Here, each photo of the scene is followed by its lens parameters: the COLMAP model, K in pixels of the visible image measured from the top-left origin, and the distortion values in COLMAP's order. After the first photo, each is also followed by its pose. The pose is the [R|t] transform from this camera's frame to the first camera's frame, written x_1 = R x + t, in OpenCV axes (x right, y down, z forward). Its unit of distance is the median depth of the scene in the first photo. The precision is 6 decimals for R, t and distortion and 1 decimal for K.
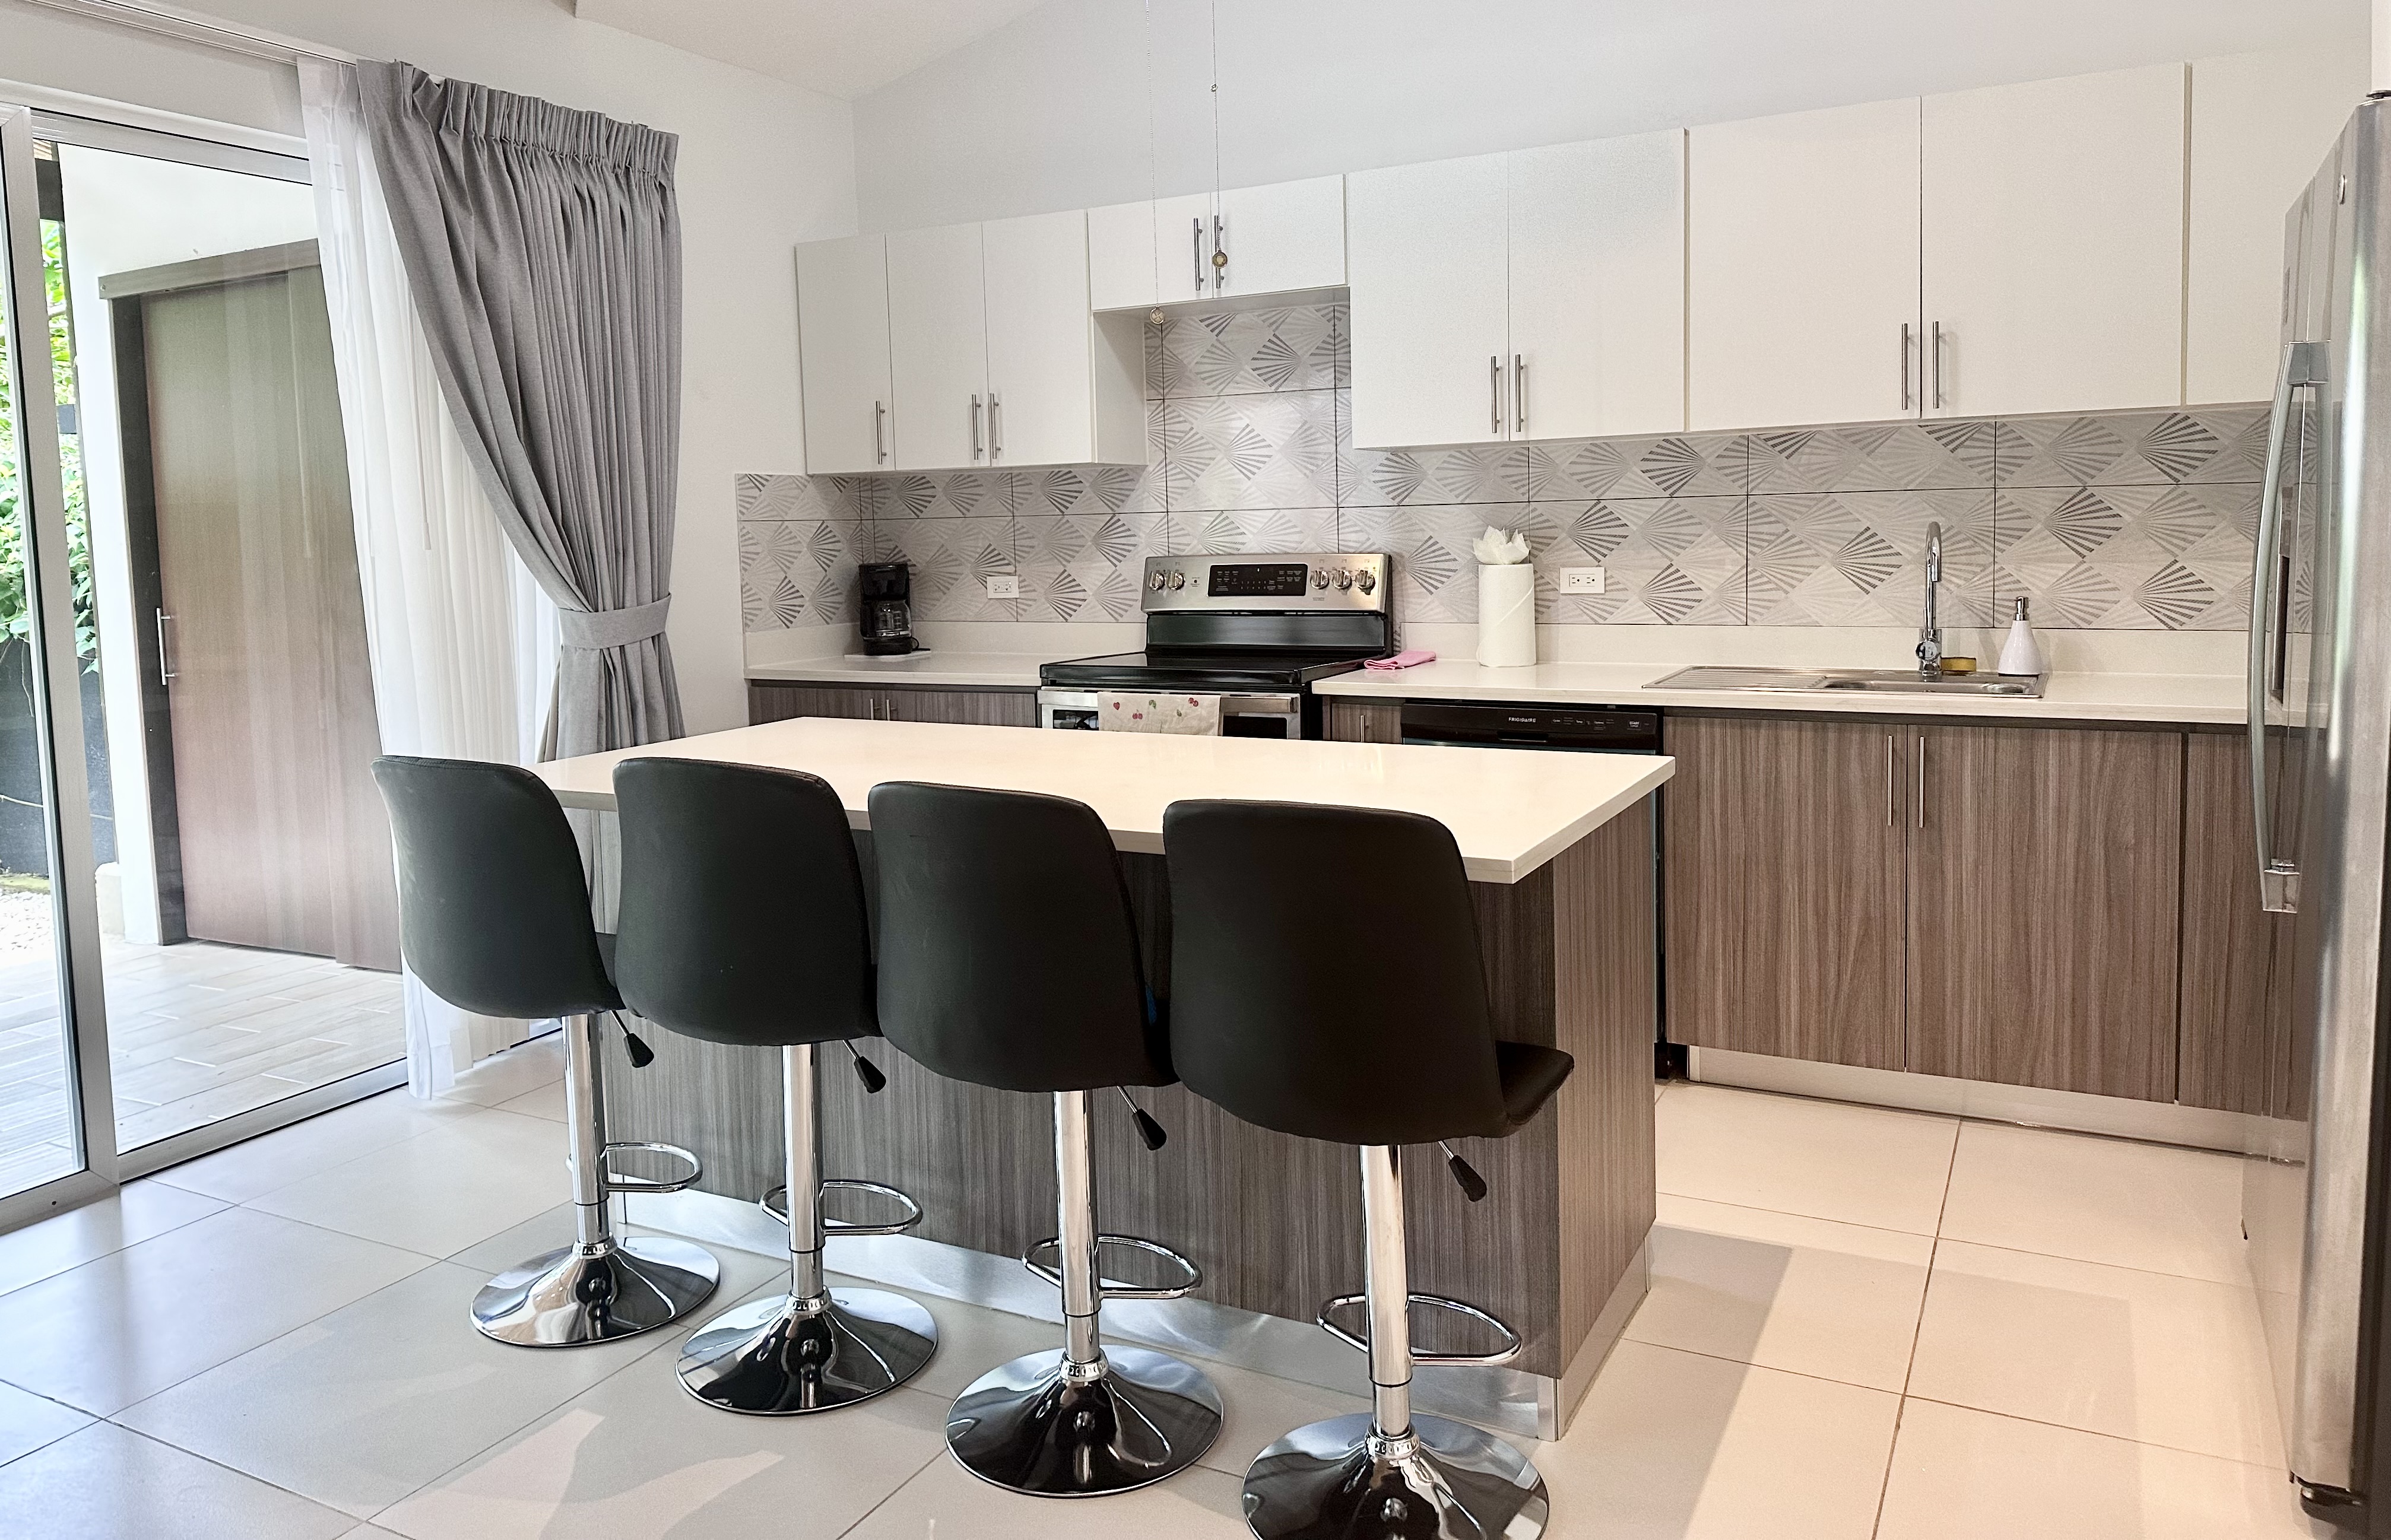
lens RADIAL K [[1642.3, 0, 1195.3], [0, 1642.3, 655.3], [0, 0, 1]] dist [0.003971, -0.007015]
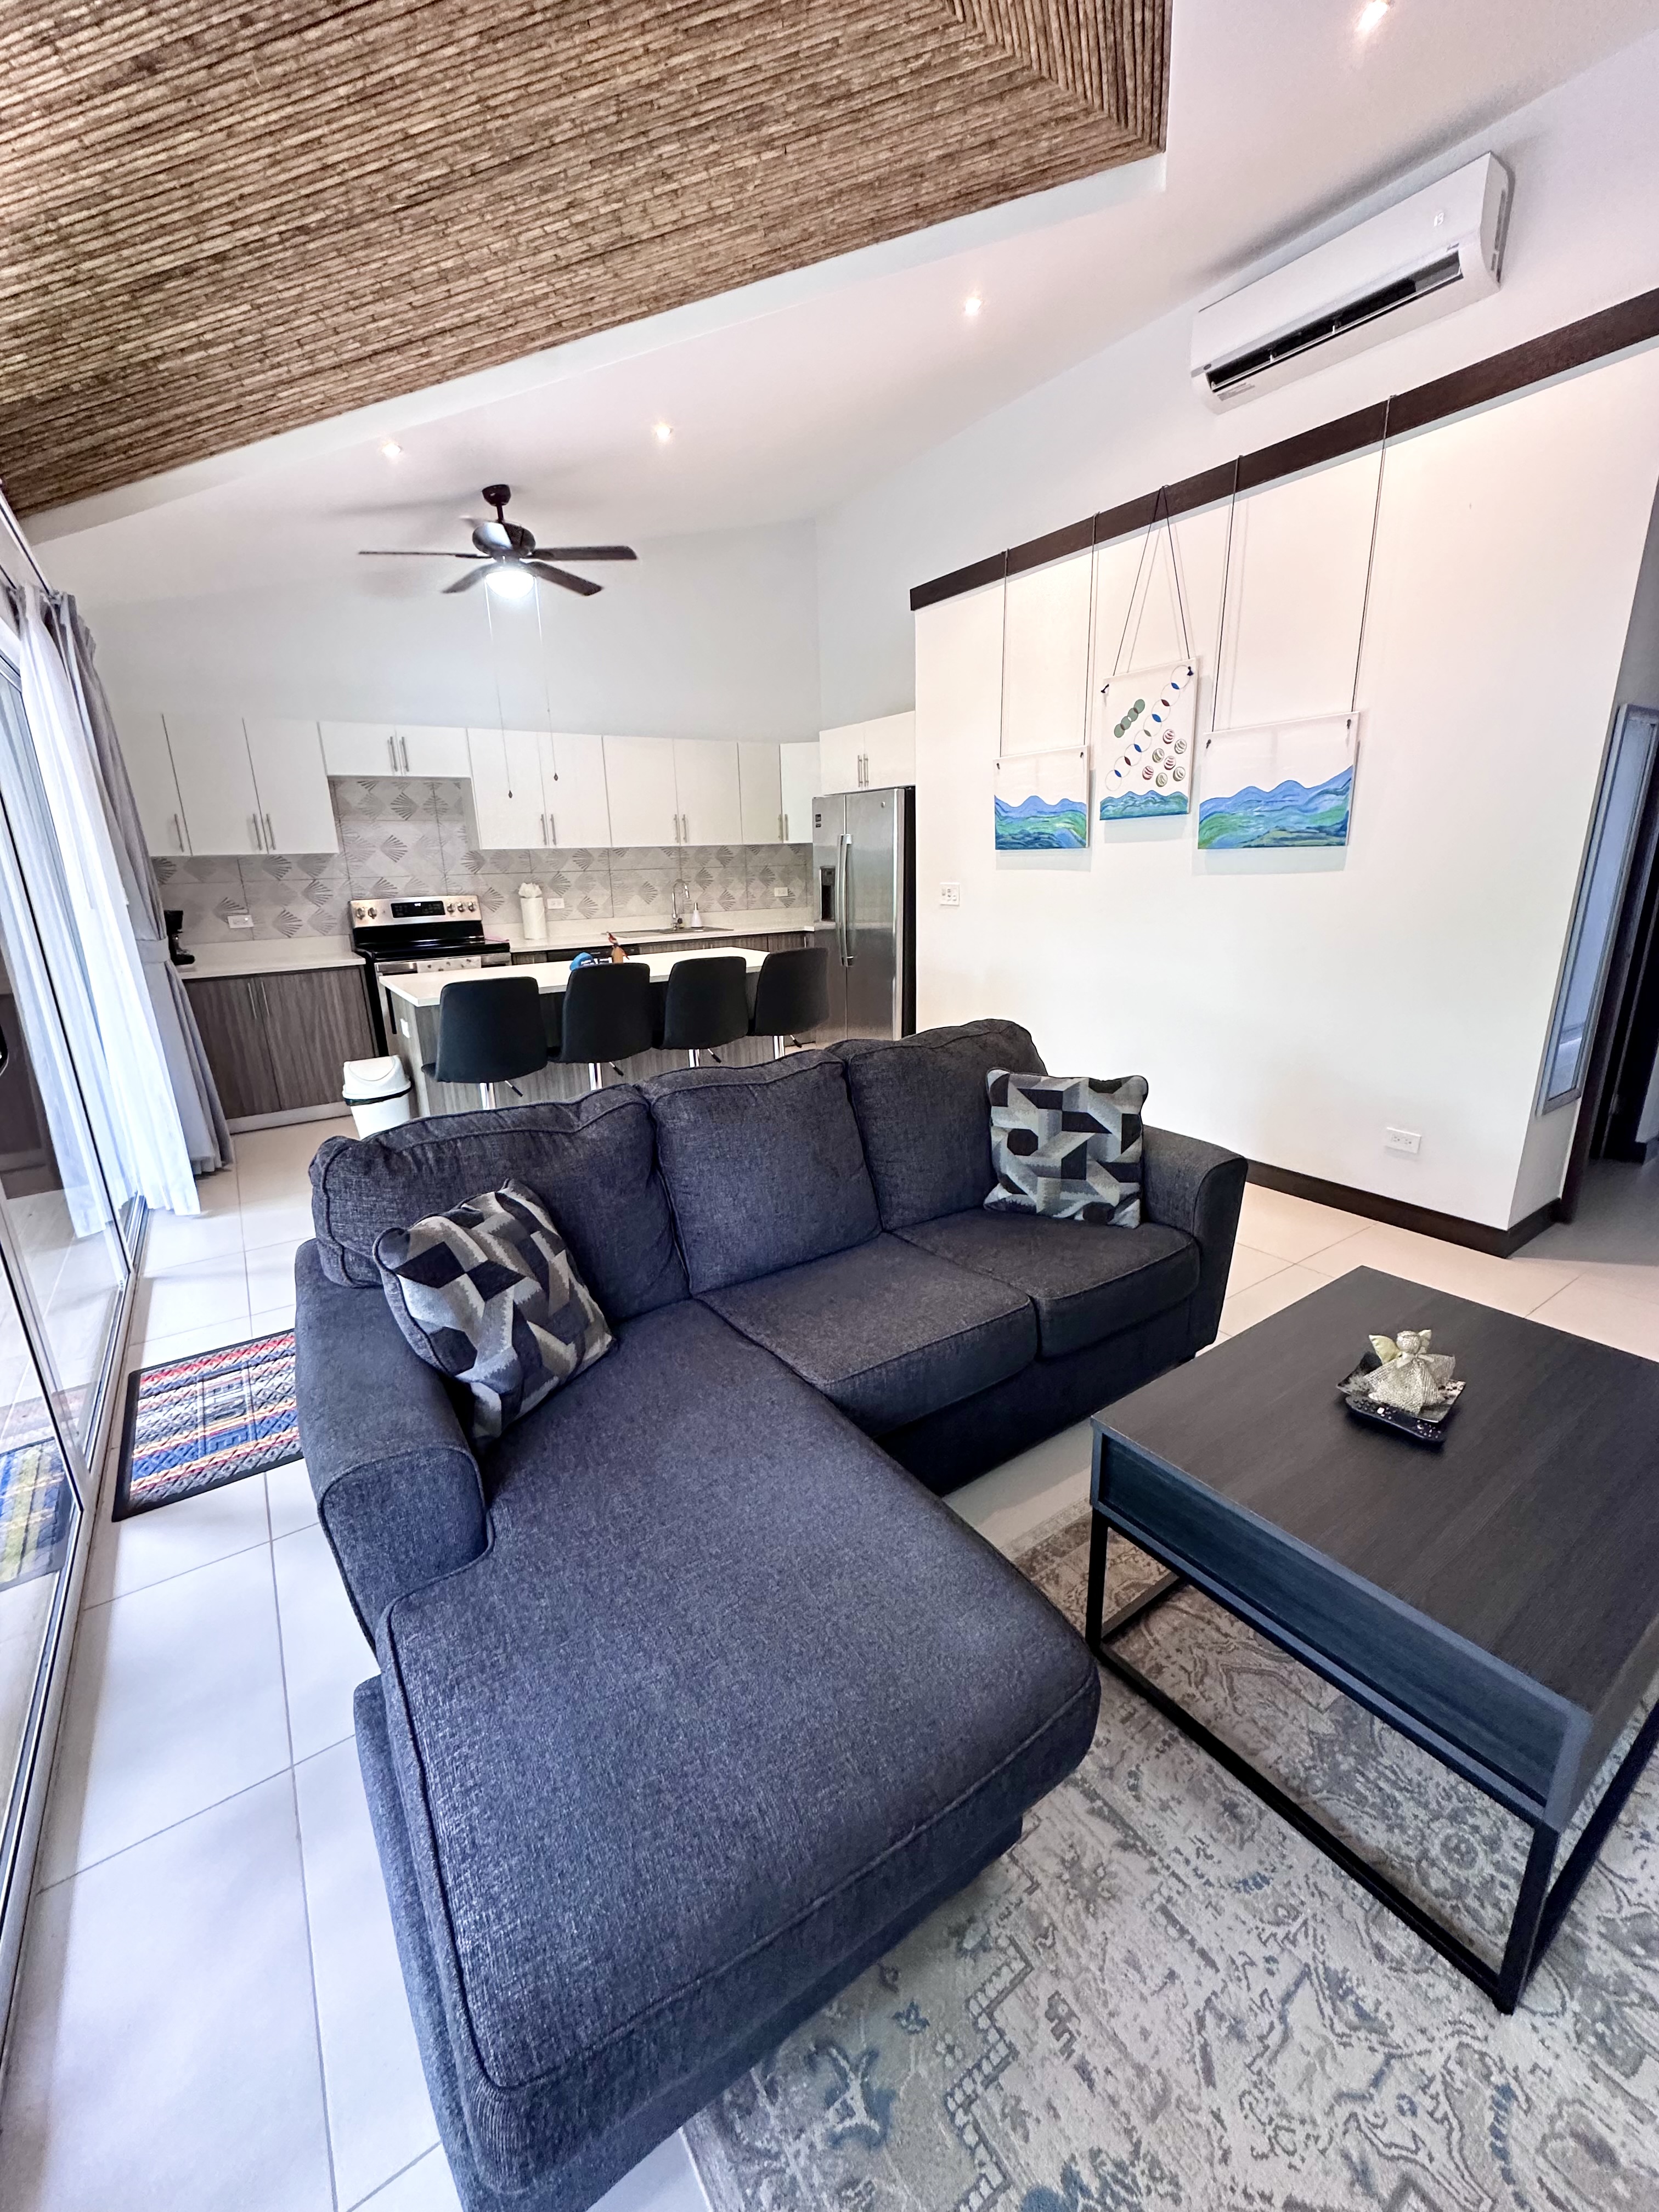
lens RADIAL K [[887.0, 0, 826.4], [0, 887.0, 1104.5], [0, 0, 1]] dist [-0.003602, 0.000478]
pose [[0.456799, -0.226013, 0.860380, -0.895647], [0.084398, 0.973834, 0.211007, 0.005118], [-0.885557, -0.023773, 0.463921, -0.055937]]
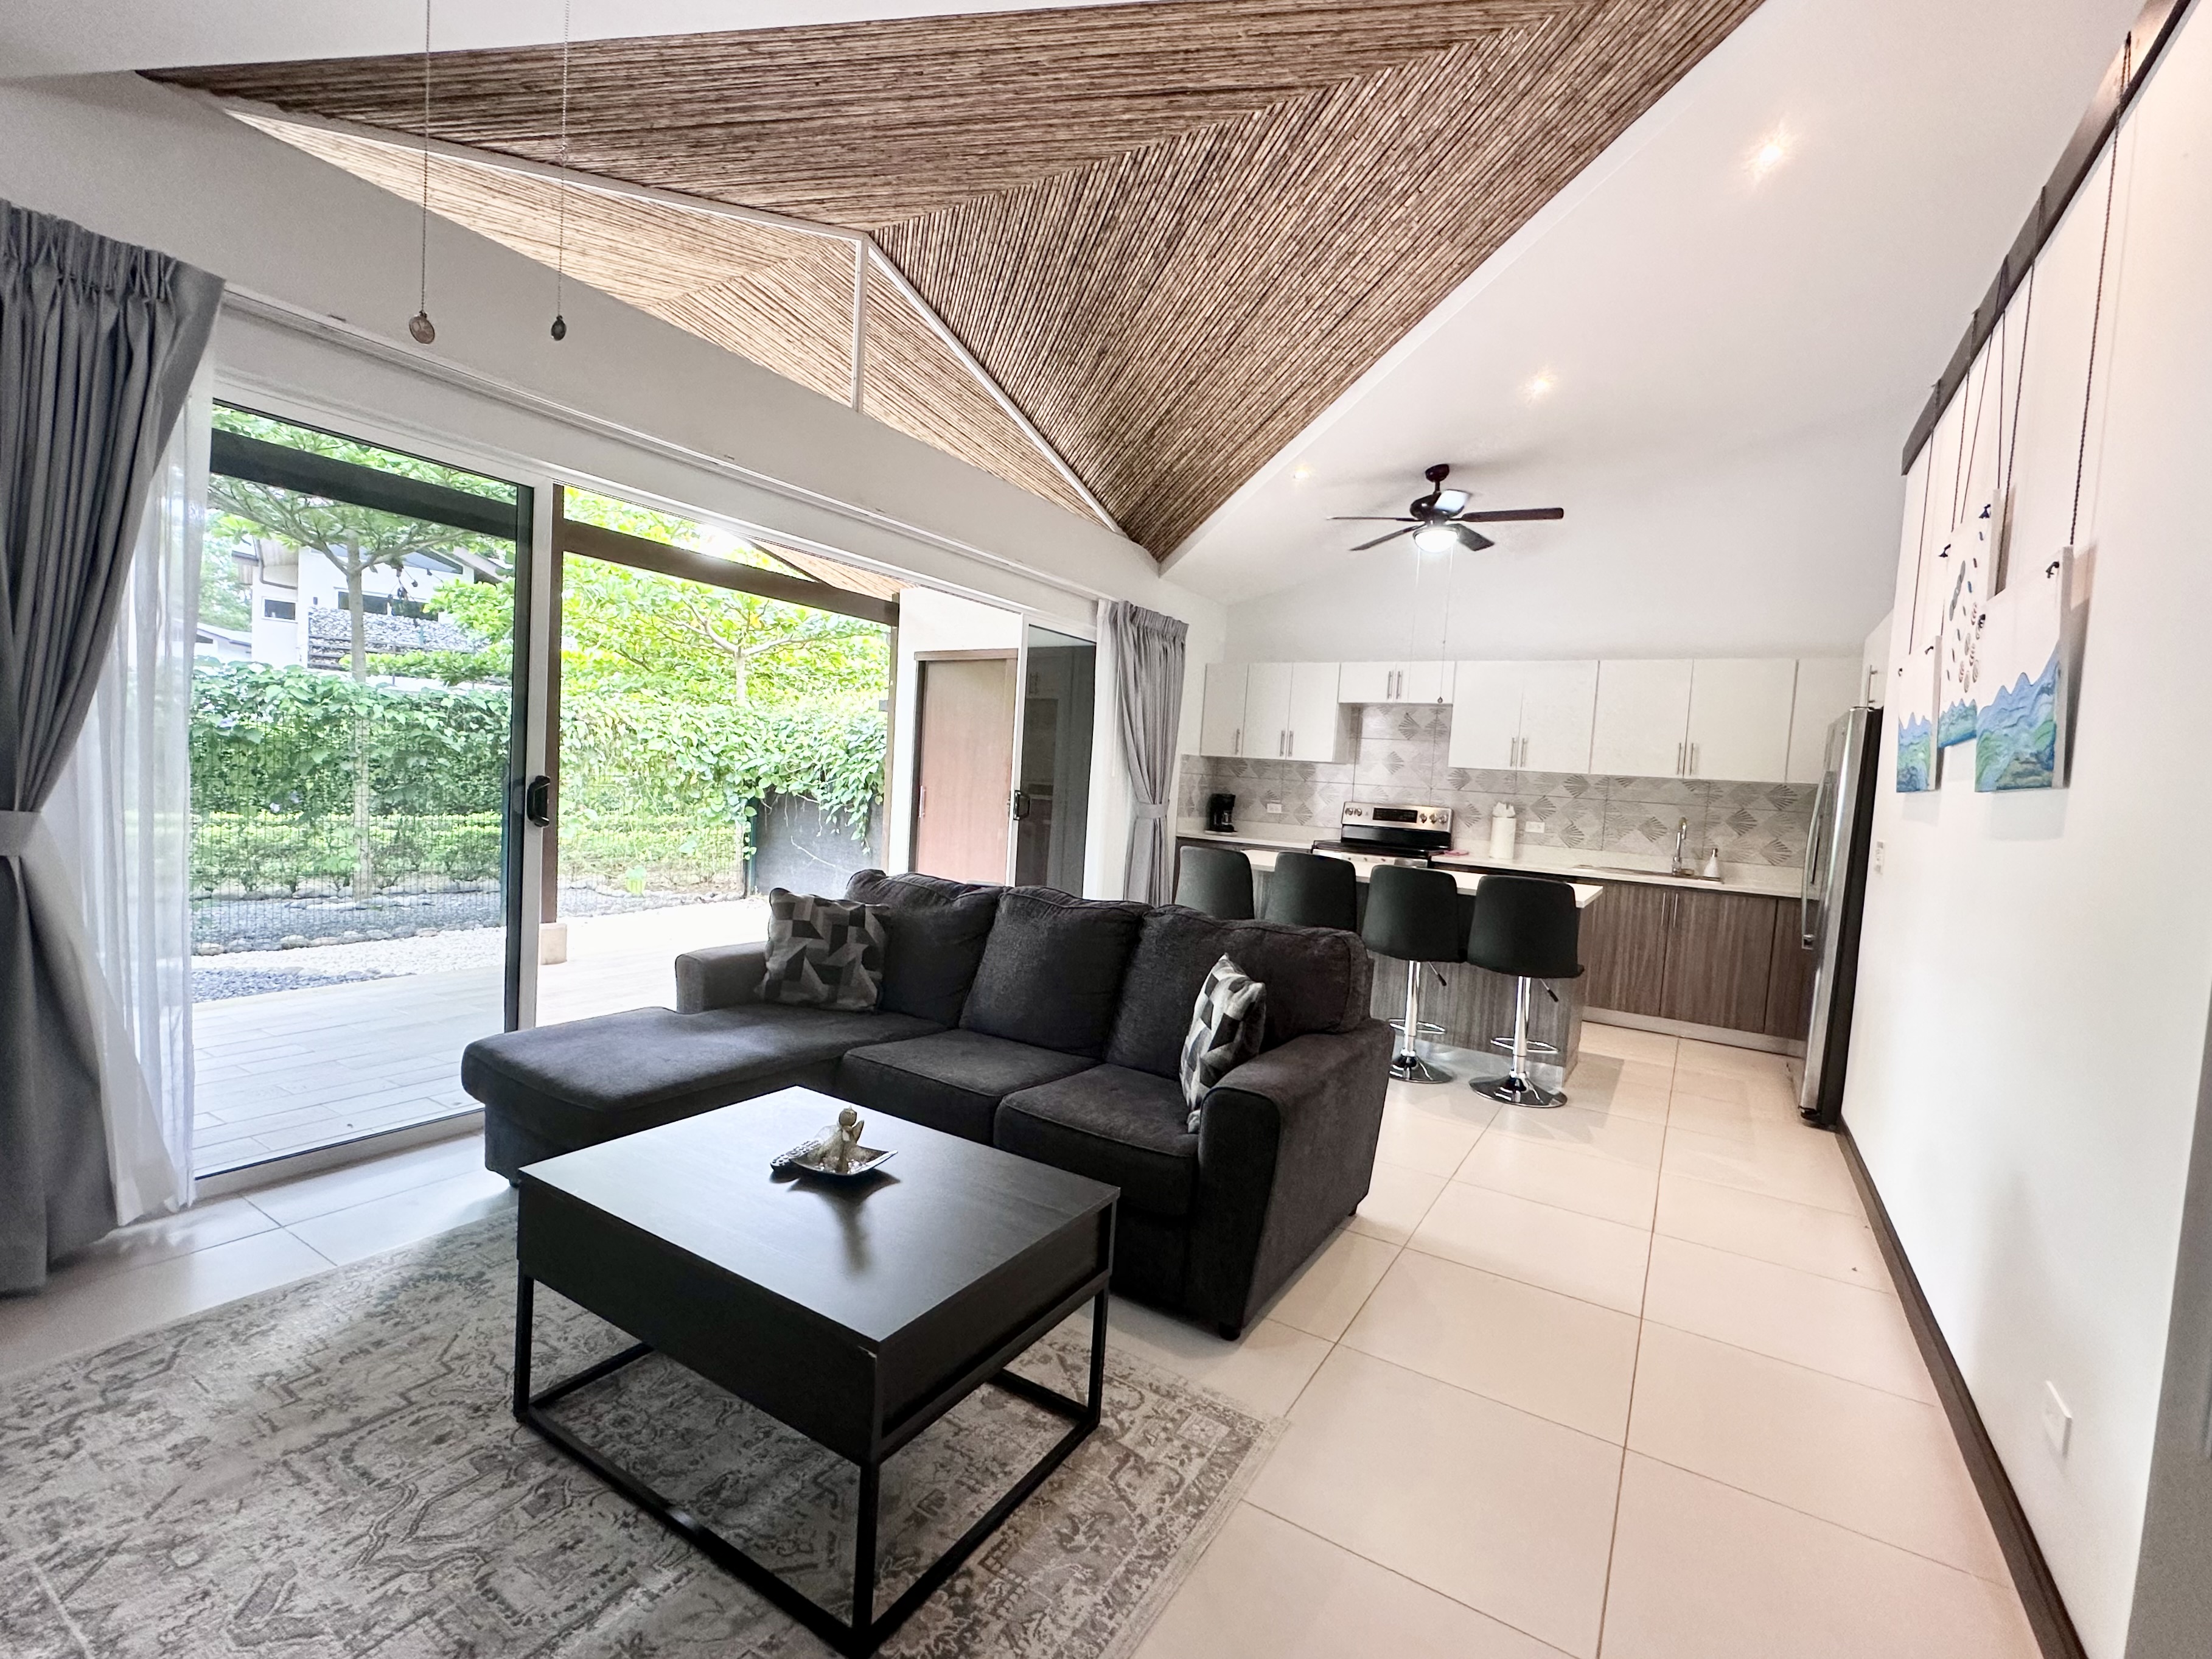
lens RADIAL K [[985.8, 0, 1102.8], [0, 985.8, 830.3], [0, 0, 1]] dist [0.001107, 0.000466]
pose [[0.994152, 0.092627, -0.055512, -0.356583], [-0.093924, 0.995353, -0.021229, 0.056526], [0.053288, 0.026319, 0.998232, -0.579573]]
